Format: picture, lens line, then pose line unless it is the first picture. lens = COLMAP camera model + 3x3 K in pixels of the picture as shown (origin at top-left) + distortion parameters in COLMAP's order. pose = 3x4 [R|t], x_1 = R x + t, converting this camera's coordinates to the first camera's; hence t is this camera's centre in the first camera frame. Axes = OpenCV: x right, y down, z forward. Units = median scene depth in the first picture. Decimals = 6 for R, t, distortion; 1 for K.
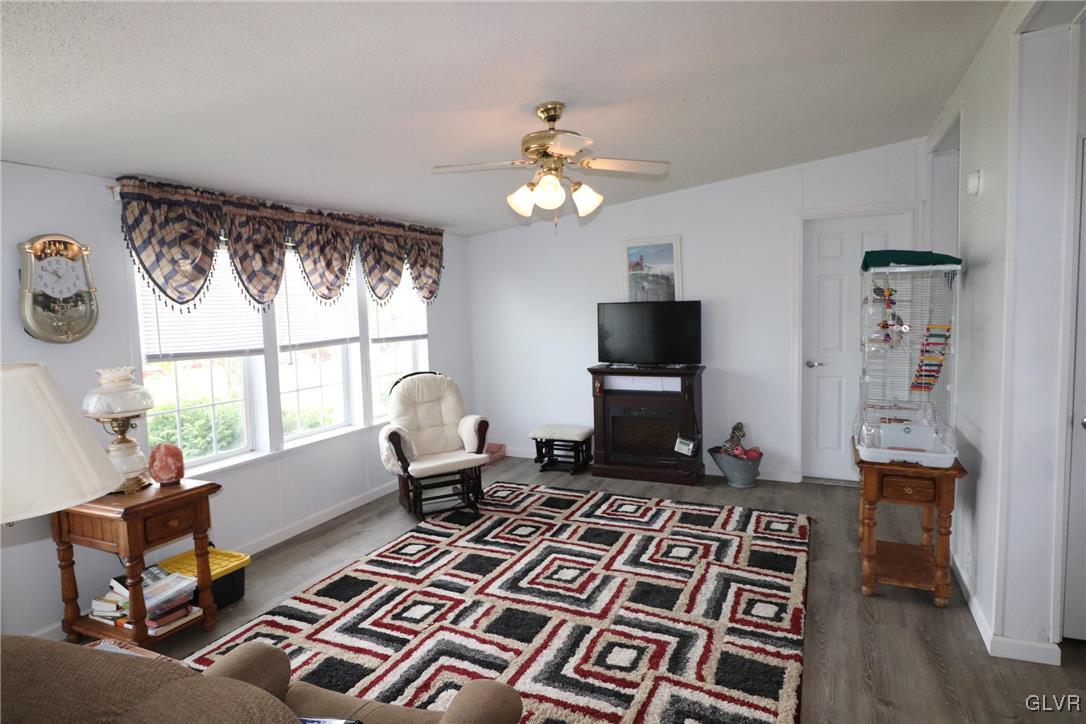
lens RADIAL K [[623.7, 0, 531.8], [0, 623.7, 349.5], [0, 0, 1]] dist [0.001839, -0.010967]
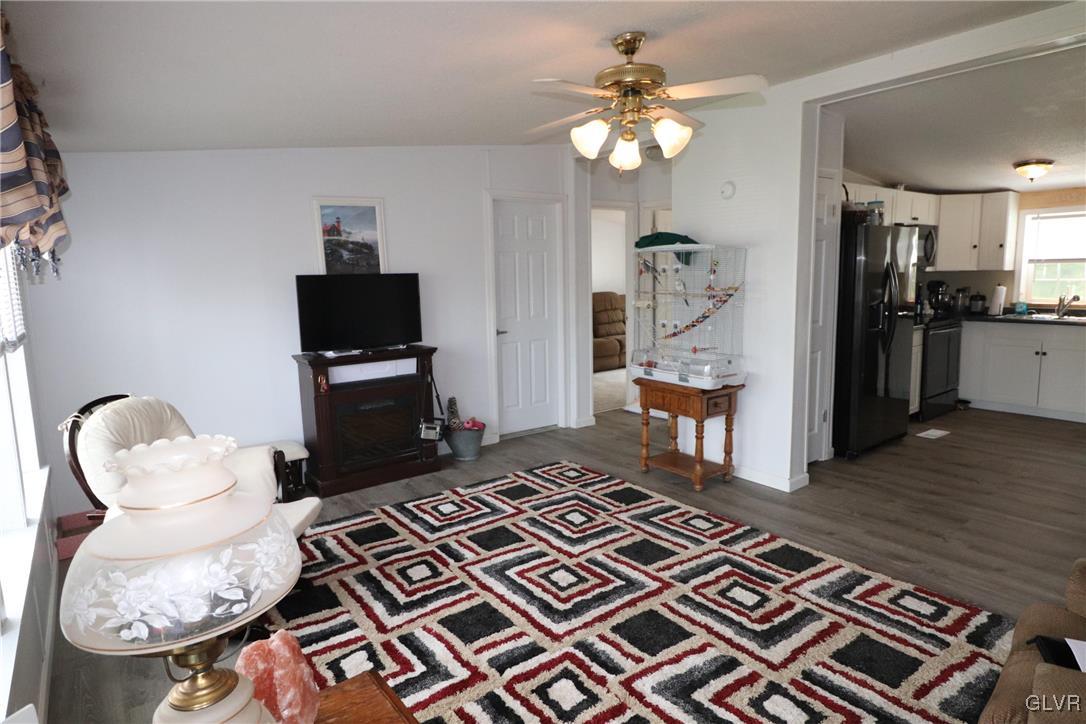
lens RADIAL K [[623.7, 0, 554.4], [0, 623.7, 354.8], [0, 0, 1]] dist [0.001839, -0.010967]
pose [[0.452003, -0.100765, 0.886307, -0.667794], [0.074288, 0.994400, 0.075169, -0.018060], [-0.888918, 0.031865, 0.456957, 0.574930]]
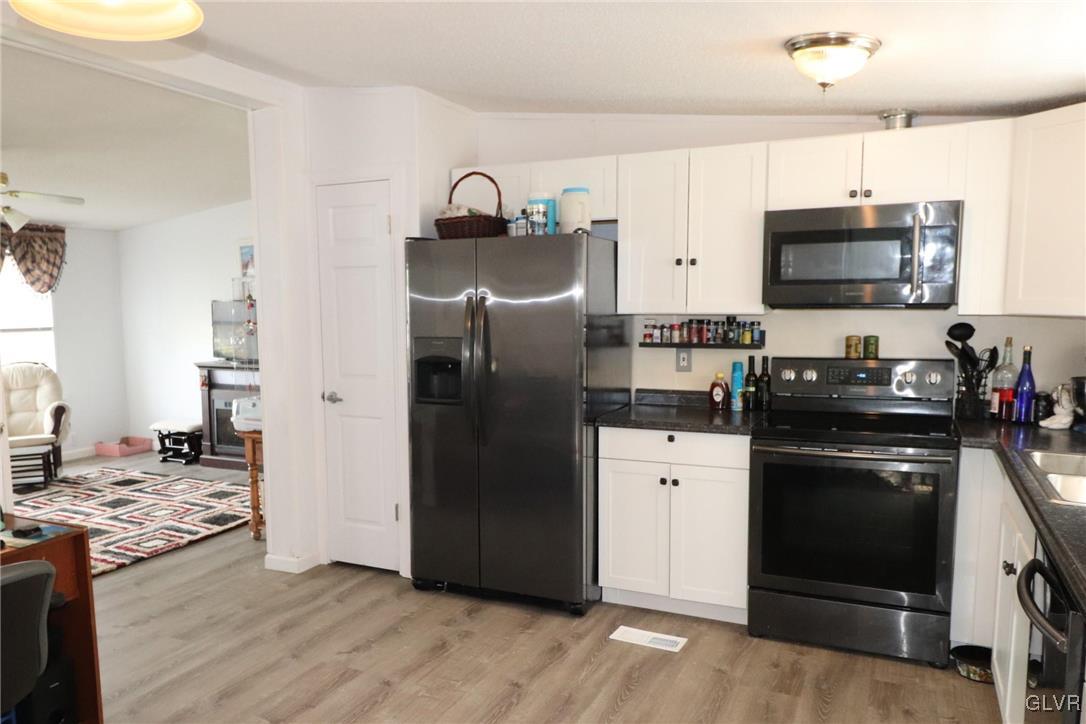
lens RADIAL K [[830.2, 0, 484.5], [0, 830.2, 401.7], [0, 0, 1]] dist [-0.013734, -0.002759]
pose [[0.999366, 0.024255, -0.026075, 0.913064], [-0.022967, 0.998554, 0.048604, 0.024437], [0.027216, -0.047975, 0.998478, -0.558300]]
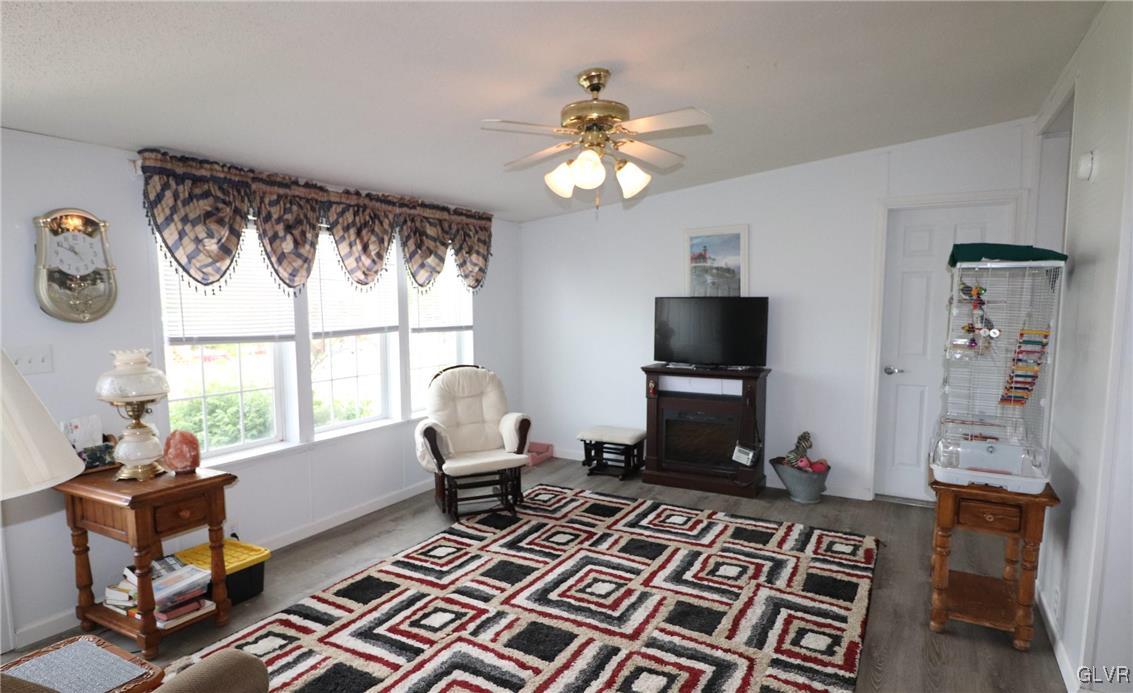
lens RADIAL K [[648.3, 0, 553.8], [0, 648.3, 363.9], [0, 0, 1]] dist [0.000939, -0.009758]
pose [[0.996911, 0.033002, -0.071274, 0.041575], [-0.030945, 0.999077, 0.029780, 0.001285], [0.072191, -0.027482, 0.997012, 0.042732]]
